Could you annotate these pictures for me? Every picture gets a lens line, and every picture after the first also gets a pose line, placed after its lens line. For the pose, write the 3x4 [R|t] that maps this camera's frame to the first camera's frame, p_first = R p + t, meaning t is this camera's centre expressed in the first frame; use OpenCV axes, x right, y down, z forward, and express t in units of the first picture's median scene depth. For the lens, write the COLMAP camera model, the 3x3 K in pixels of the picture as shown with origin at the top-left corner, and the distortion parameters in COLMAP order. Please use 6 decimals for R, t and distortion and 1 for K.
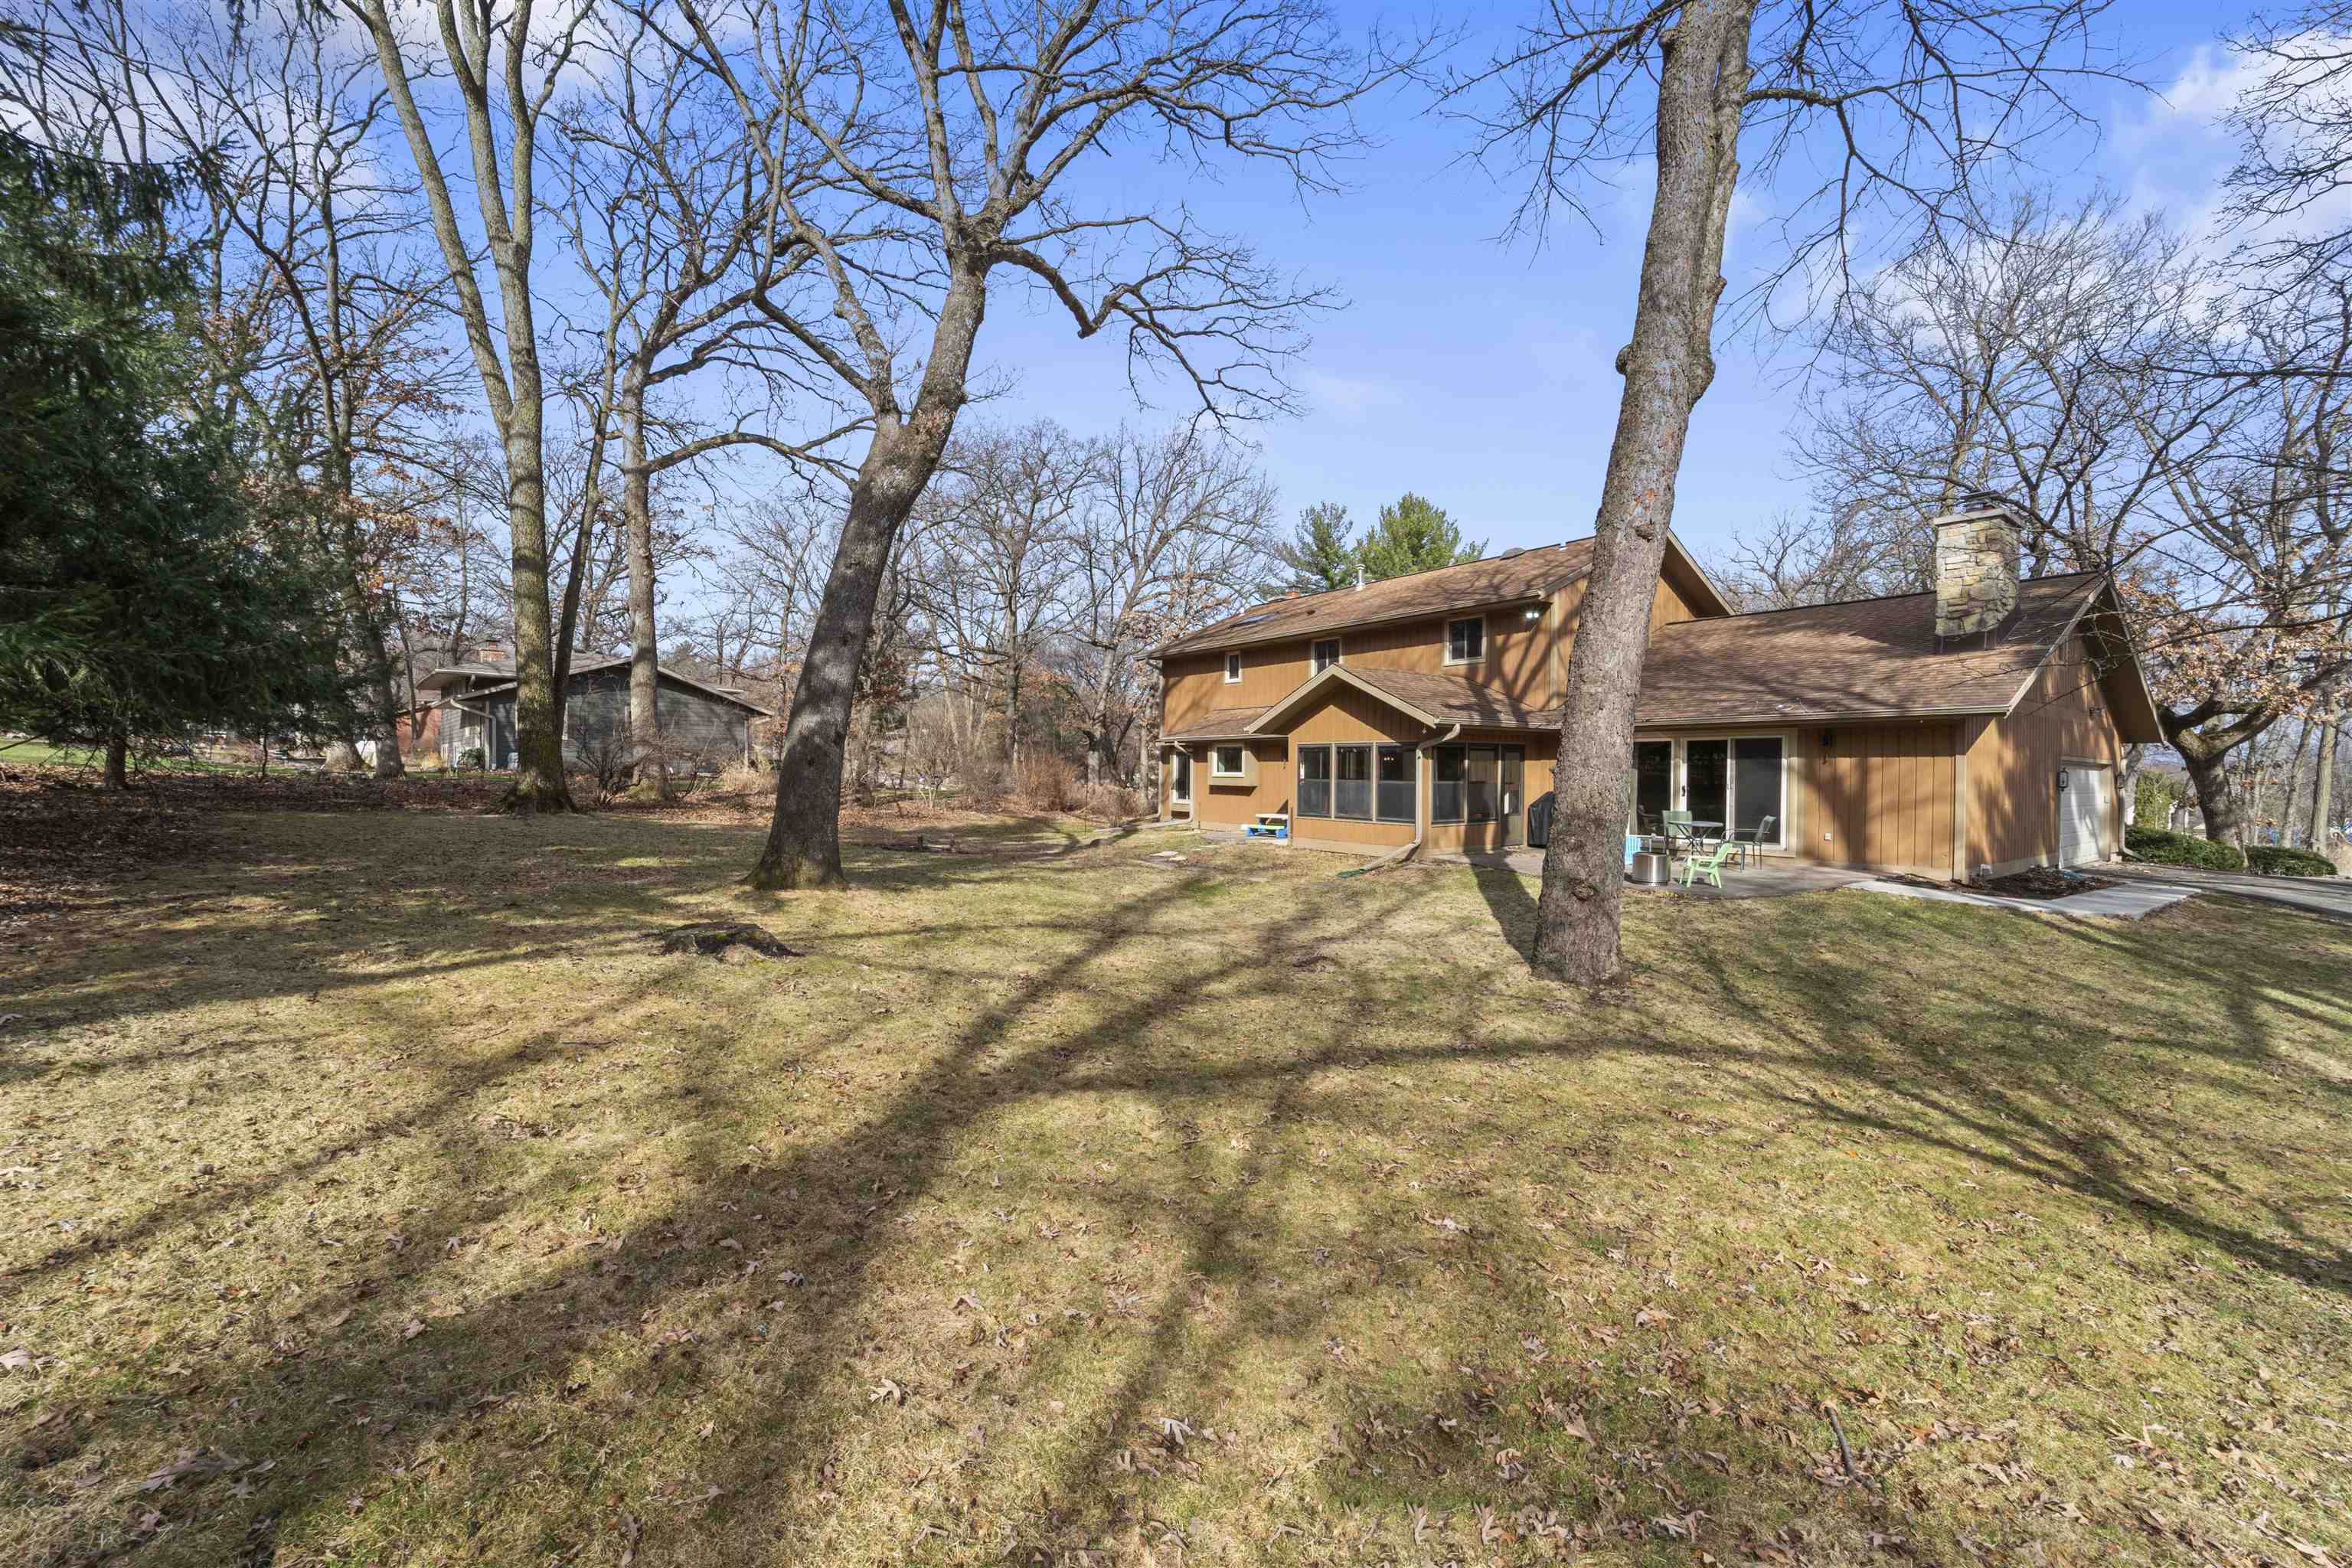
lens RADIAL K [[947.9, 0, 1178.3], [0, 947.9, 760.6], [0, 0, 1]] dist [-0.000566, -0.000111]
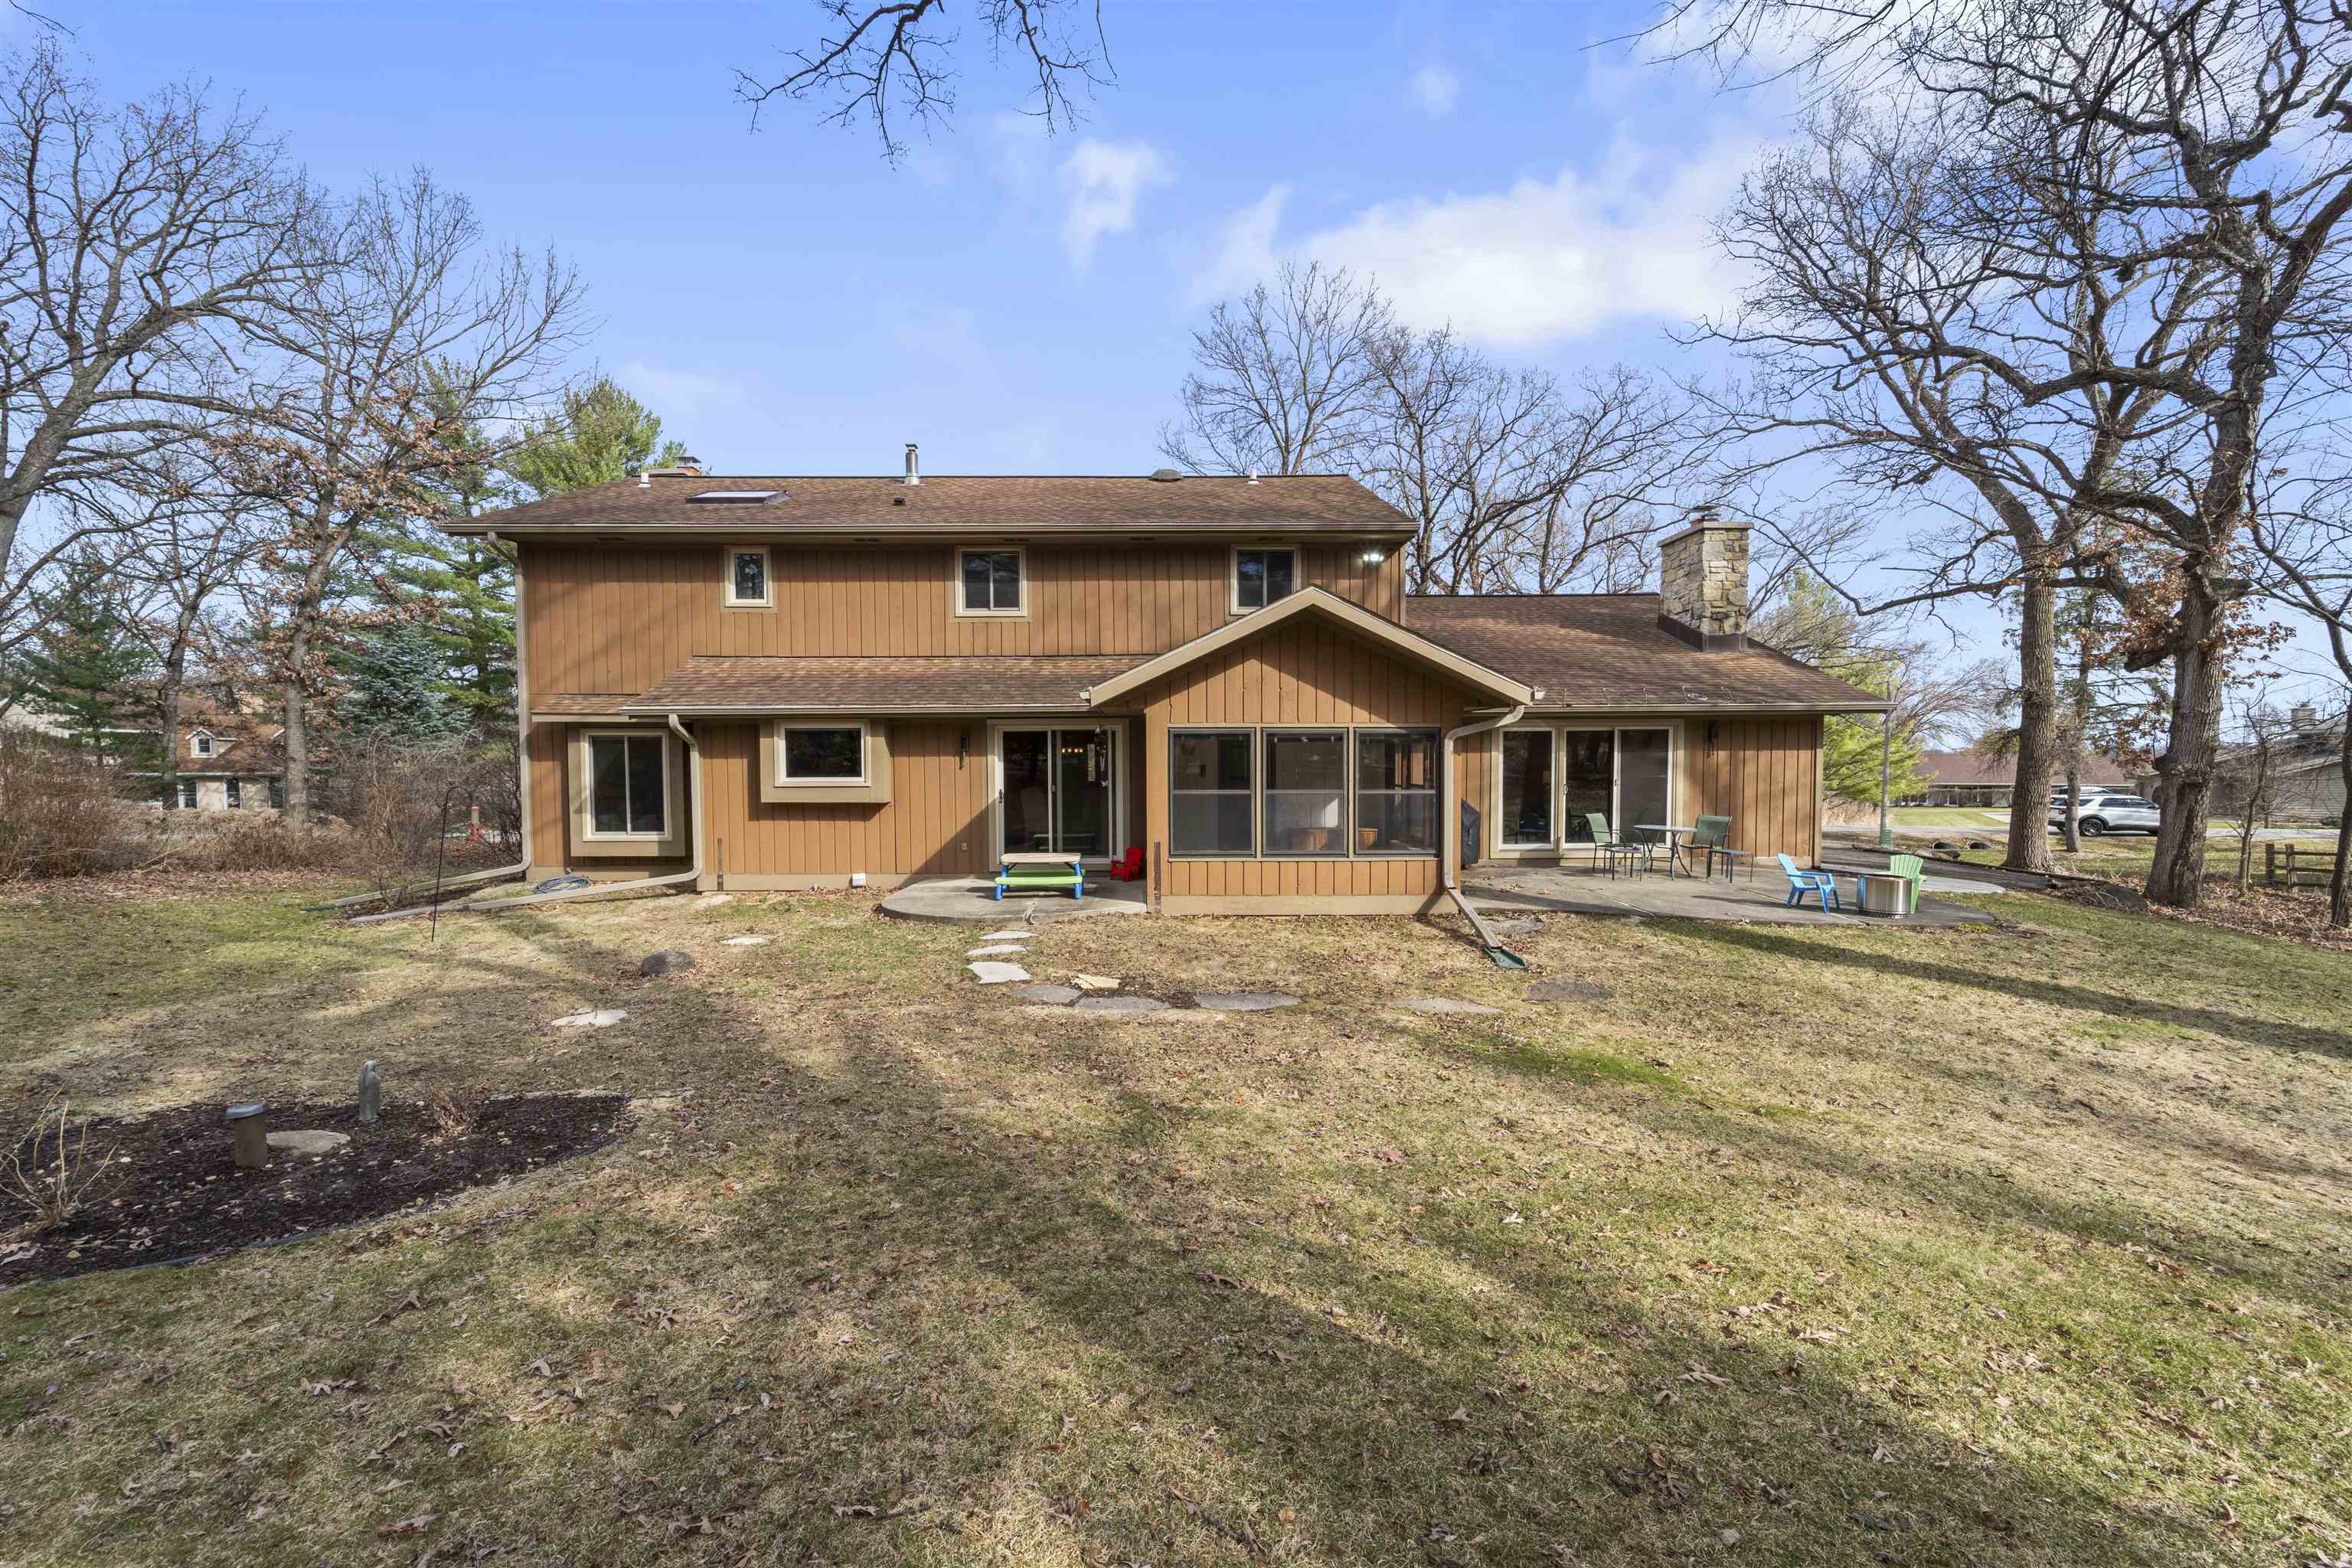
lens RADIAL K [[947.9, 0, 1178.3], [0, 947.9, 760.6], [0, 0, 1]] dist [-0.000566, -0.000111]
pose [[0.582915, -0.013920, 0.812414, -0.328677], [-0.000748, 0.999844, 0.017668, -0.007625], [-0.812533, -0.010907, 0.582813, 0.704812]]
